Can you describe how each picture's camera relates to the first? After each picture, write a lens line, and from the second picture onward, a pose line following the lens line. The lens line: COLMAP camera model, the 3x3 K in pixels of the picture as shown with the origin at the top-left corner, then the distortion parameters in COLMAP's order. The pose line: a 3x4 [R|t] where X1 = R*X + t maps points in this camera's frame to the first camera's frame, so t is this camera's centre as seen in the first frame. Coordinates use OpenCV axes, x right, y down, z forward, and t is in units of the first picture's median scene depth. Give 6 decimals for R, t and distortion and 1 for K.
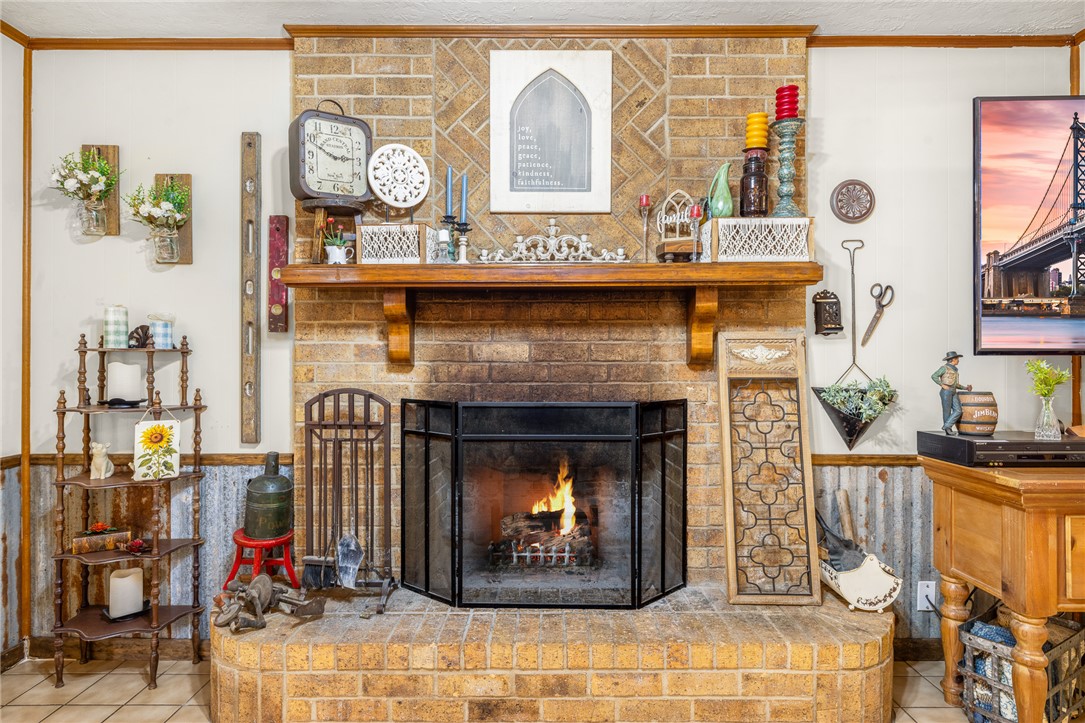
lens RADIAL K [[582.2, 0, 542.7], [0, 582.2, 357.5], [0, 0, 1]] dist [-0.005695, -0.000361]
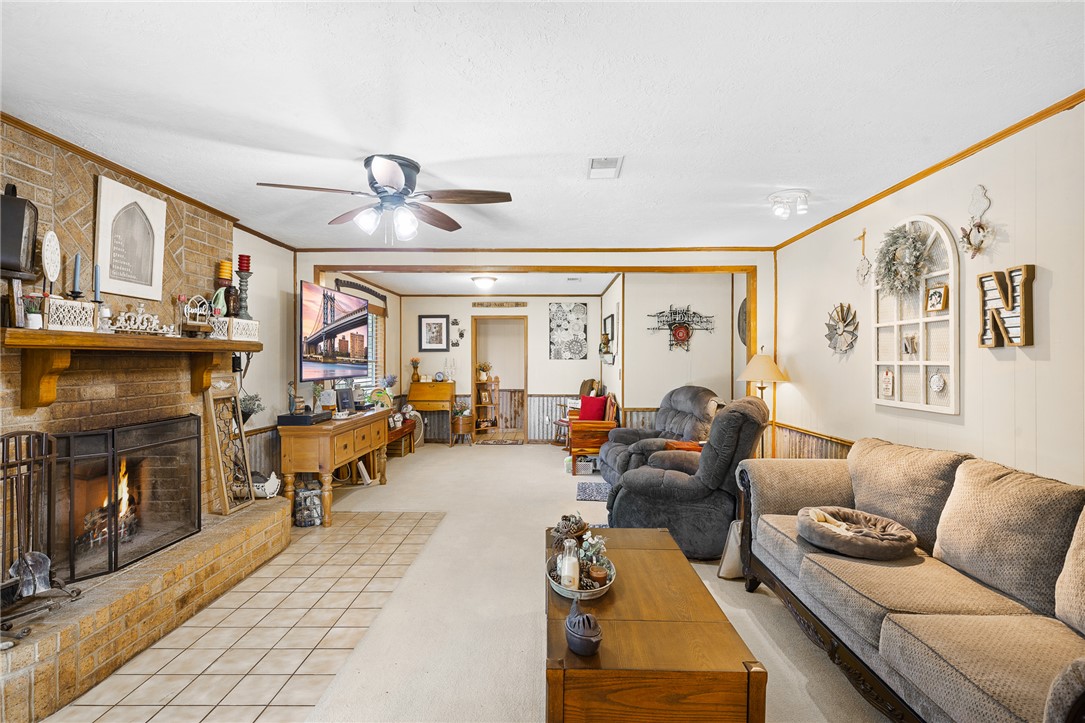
lens RADIAL K [[527.7, 0, 543.1], [0, 527.7, 358.8], [0, 0, 1]] dist [0.000049, -0.000001]
pose [[0.010326, 0.001863, 0.999945, -1.316345], [0.000400, 0.999998, -0.001867, -0.086492], [-0.999947, 0.000419, 0.010325, -0.065345]]
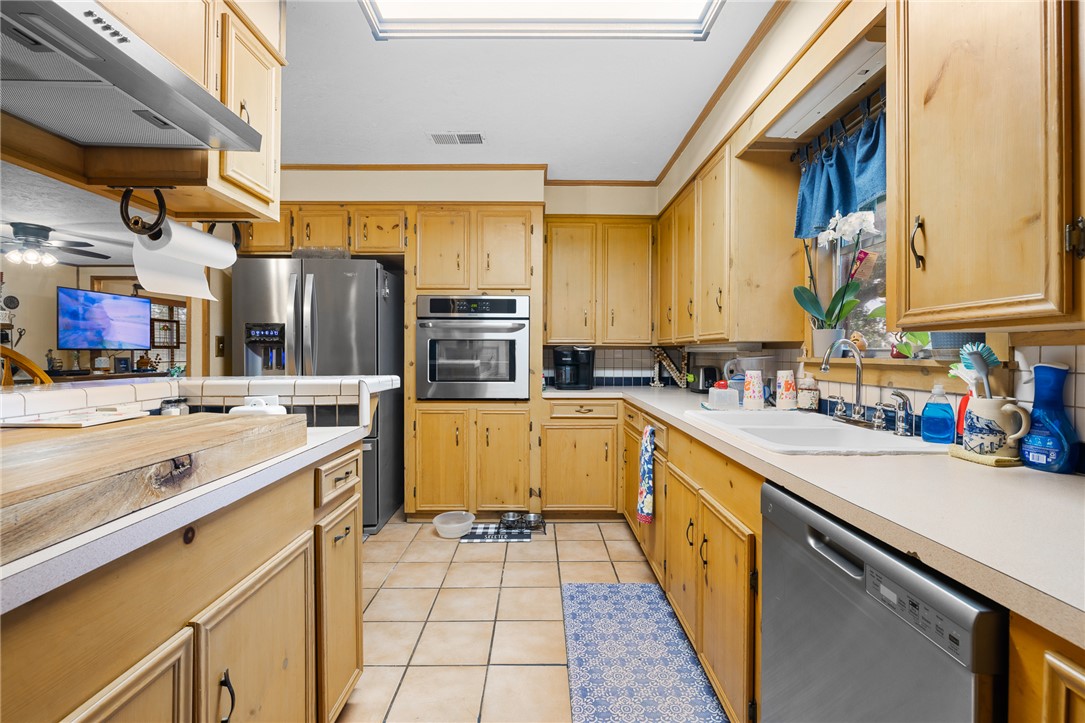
lens RADIAL K [[478.4, 0, 543.2], [0, 478.4, 356.6], [0, 0, 1]] dist [-0.000430, -0.000069]
pose [[-0.007861, -0.007505, 0.999941, -2.240798], [-0.000485, 0.999972, 0.007501, 0.012537], [-0.999969, -0.000426, -0.007865, -2.022971]]
